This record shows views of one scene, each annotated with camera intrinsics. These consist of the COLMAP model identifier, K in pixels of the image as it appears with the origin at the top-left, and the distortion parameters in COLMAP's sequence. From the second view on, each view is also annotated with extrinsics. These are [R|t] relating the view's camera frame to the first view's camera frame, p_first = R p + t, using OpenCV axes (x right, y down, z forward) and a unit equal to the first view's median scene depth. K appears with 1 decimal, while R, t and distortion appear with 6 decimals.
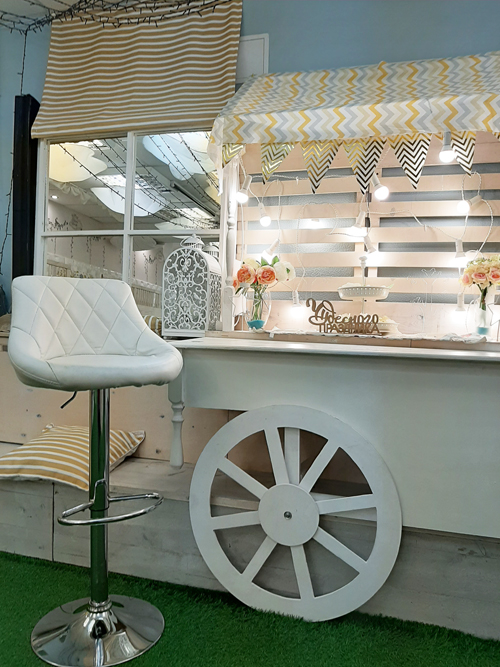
lens RADIAL K [[492.3, 0, 249.8], [0, 492.3, 338.0], [0, 0, 1]] dist [0.008450, -0.001547]
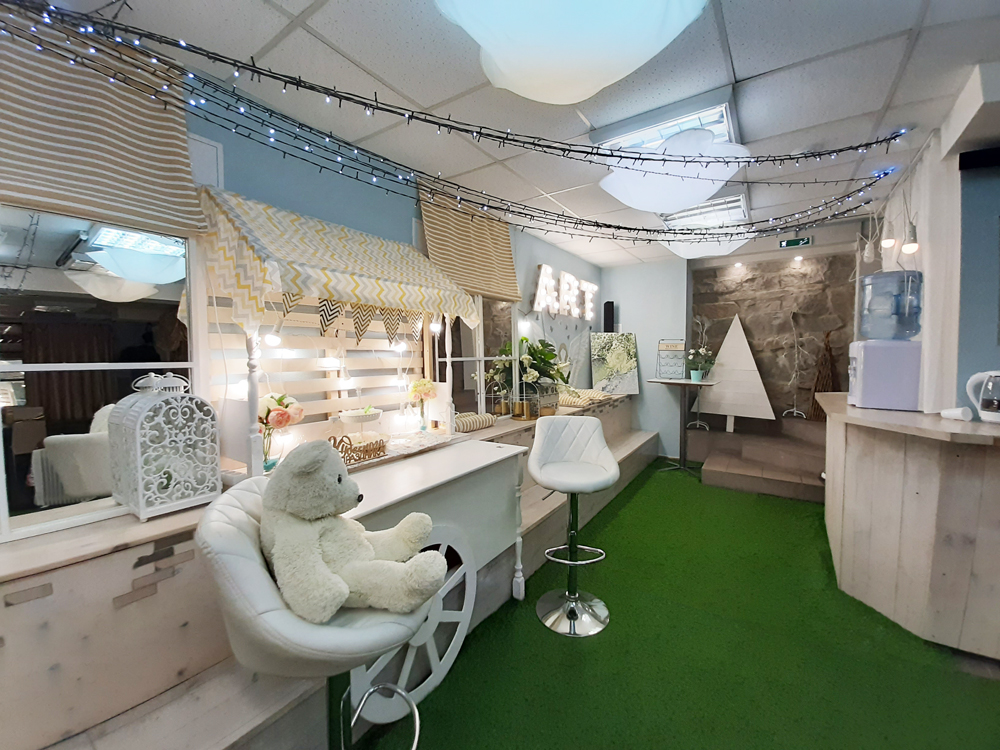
lens RADIAL K [[399.2, 0, 501.5], [0, 399.2, 368.4], [0, 0, 1]] dist [0.014245, -0.000063]
pose [[0.334458, -0.065238, 0.940150, -0.557757], [0.063790, 0.996880, 0.046481, -0.223886], [-0.940249, 0.044426, 0.337577, 0.310032]]
